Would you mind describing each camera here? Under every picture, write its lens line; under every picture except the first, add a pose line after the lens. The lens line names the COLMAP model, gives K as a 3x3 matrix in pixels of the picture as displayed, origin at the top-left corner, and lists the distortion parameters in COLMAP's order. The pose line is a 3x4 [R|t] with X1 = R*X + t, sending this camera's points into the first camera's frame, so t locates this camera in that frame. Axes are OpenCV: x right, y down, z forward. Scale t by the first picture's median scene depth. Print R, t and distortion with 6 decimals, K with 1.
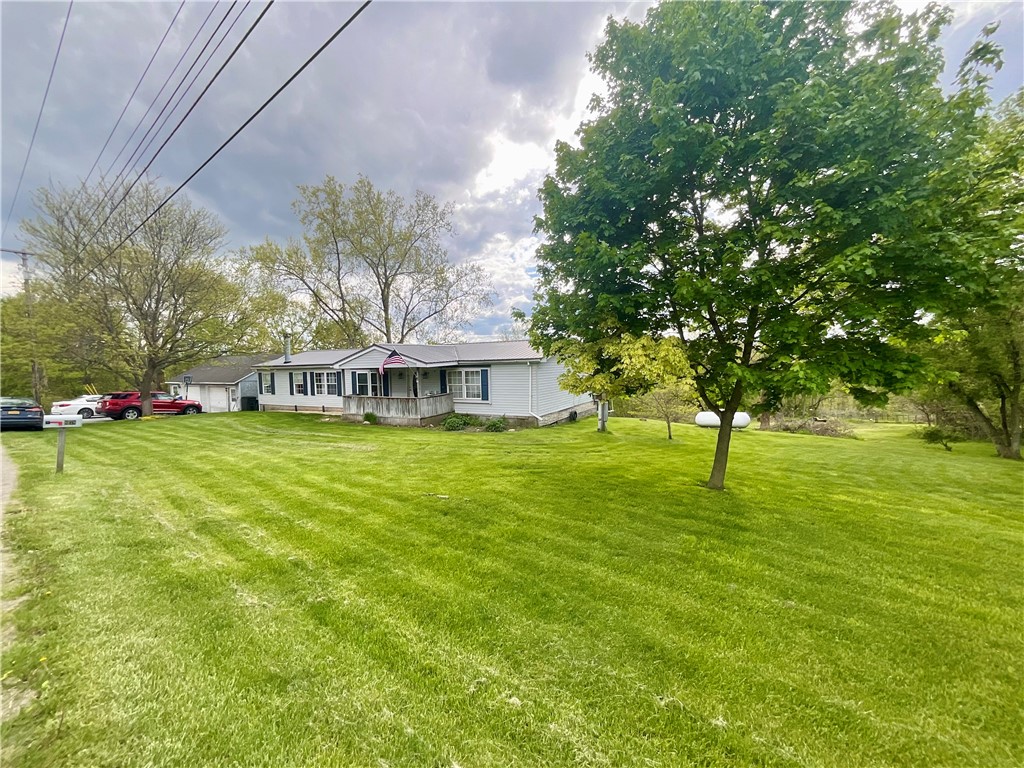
lens RADIAL K [[415.9, 0, 512.0], [0, 415.9, 384.0], [0, 0, 1]] dist [-0.000622, -0.000257]
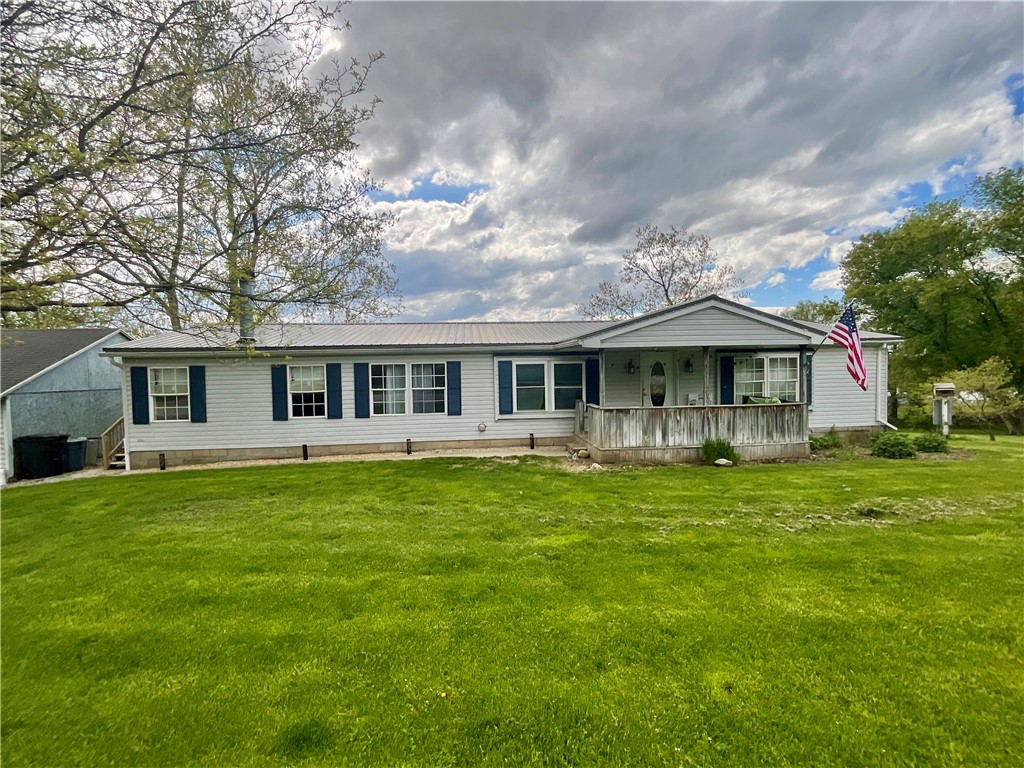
lens RADIAL K [[472.7, 0, 509.1], [0, 472.7, 387.0], [0, 0, 1]] dist [0.000762, -0.000186]
pose [[0.823935, -0.013686, 0.566519, -0.680035], [0.029456, 0.999391, -0.018696, 0.009930], [-0.565919, 0.032092, 0.823836, 0.557569]]
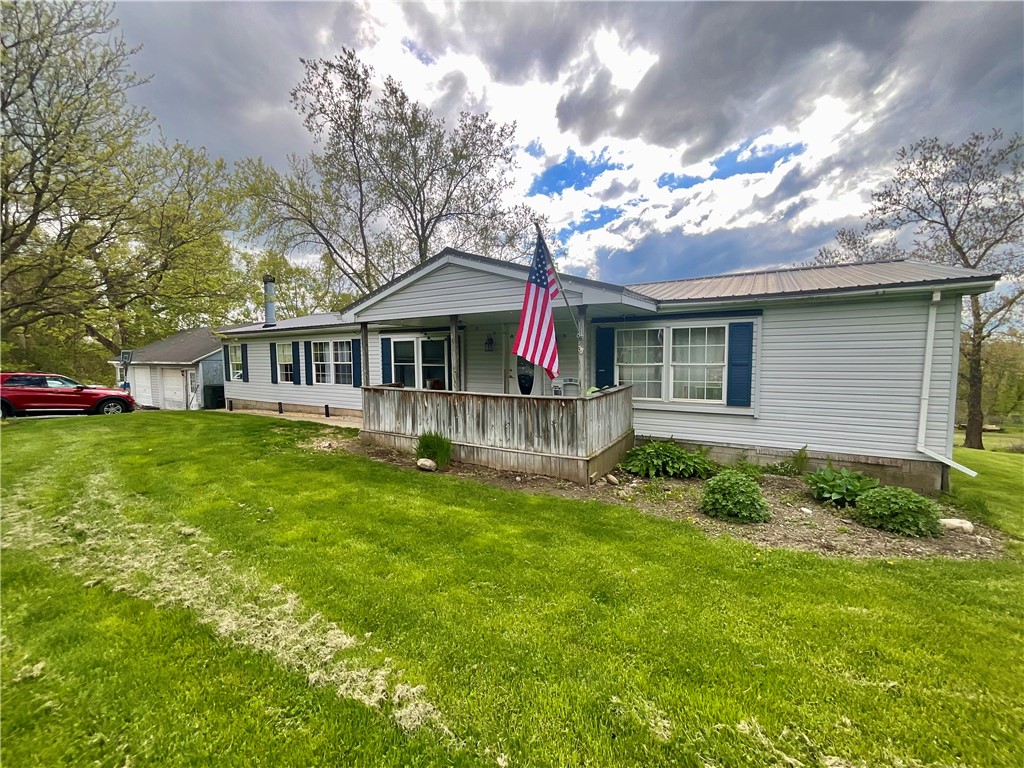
lens RADIAL K [[424.4, 0, 508.3], [0, 424.4, 386.5], [0, 0, 1]] dist [0.000908, -0.003071]
pose [[0.997968, 0.018311, -0.061026, -0.204747], [-0.016882, 0.999573, 0.023856, 0.012970], [0.061437, -0.022778, 0.997851, 0.507597]]
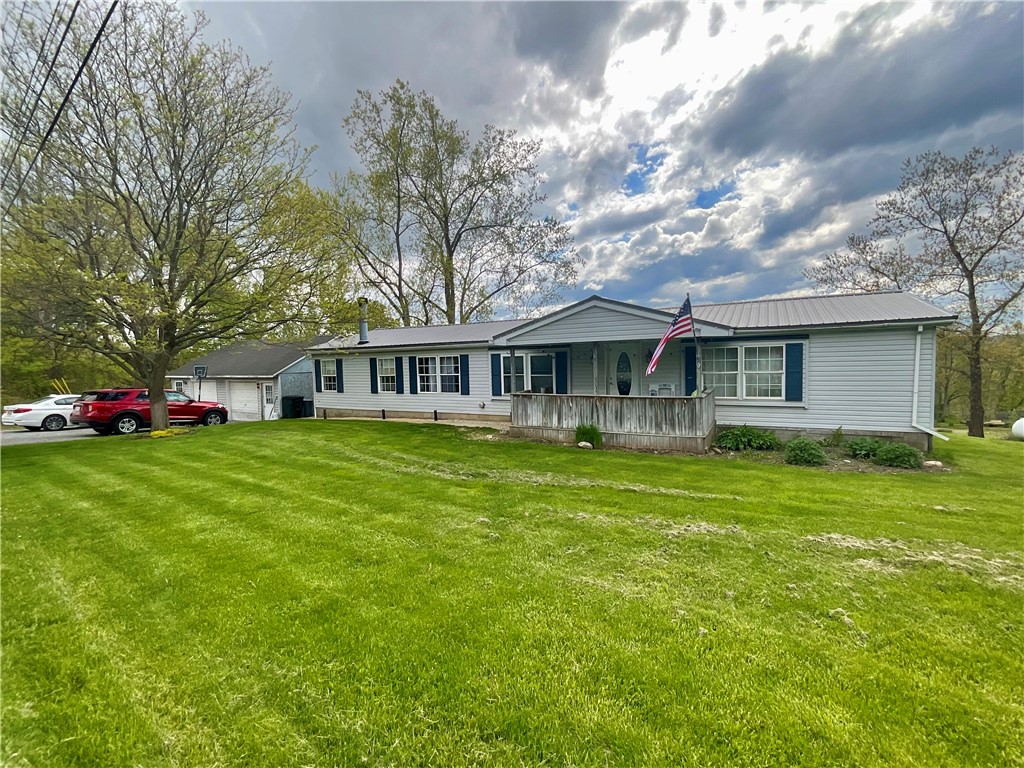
lens RADIAL K [[472.7, 0, 509.1], [0, 472.7, 387.0], [0, 0, 1]] dist [0.000762, -0.000186]
pose [[0.999795, -0.003384, -0.019977, -0.347917], [0.003606, 0.999932, 0.011096, 0.010530], [0.019938, -0.011166, 0.999739, 0.319424]]
